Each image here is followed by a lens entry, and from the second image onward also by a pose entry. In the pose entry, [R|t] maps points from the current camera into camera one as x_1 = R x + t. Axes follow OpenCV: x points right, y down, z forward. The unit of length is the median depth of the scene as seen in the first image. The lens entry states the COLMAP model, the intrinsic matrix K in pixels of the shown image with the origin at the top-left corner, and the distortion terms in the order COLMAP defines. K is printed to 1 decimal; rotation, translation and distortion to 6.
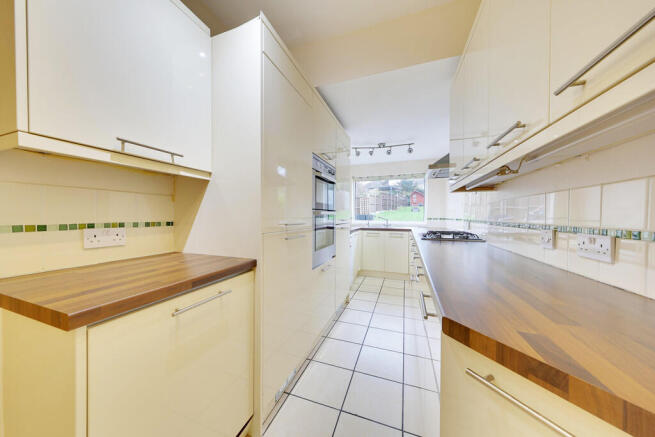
lens RADIAL K [[222.3, 0, 328.0], [0, 222.3, 217.1], [0, 0, 1]] dist [-0.001279, -0.000015]
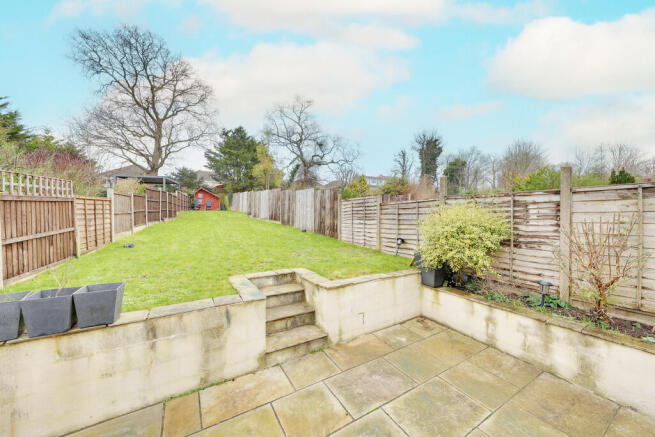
lens RADIAL K [[243.9, 0, 329.5], [0, 243.9, 218.1], [0, 0, 1]] dist [-0.000462, 0.000031]
pose [[0.630762, -0.010561, 0.775904, 0.045480], [0.008970, 0.999940, 0.006318, -0.026577], [-0.775924, 0.002975, 0.630819, 0.208938]]
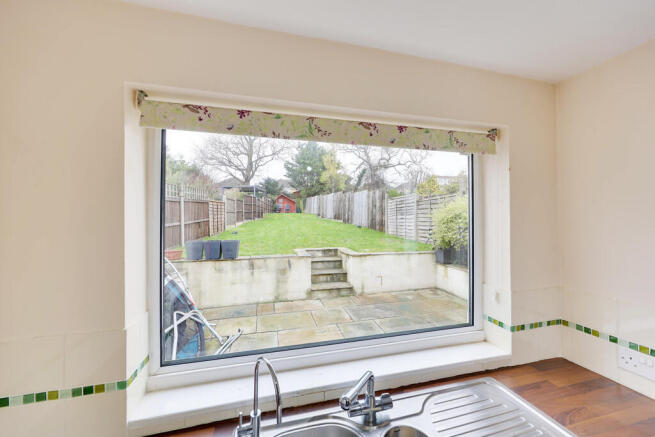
lens RADIAL K [[243.9, 0, 327.6], [0, 243.9, 218.3], [0, 0, 1]] dist [-0.000462, 0.000031]
pose [[0.832492, -0.002703, 0.554030, 0.024332], [0.010812, 0.999877, -0.011369, -0.016580], [-0.553931, 0.015455, 0.832419, 0.148165]]
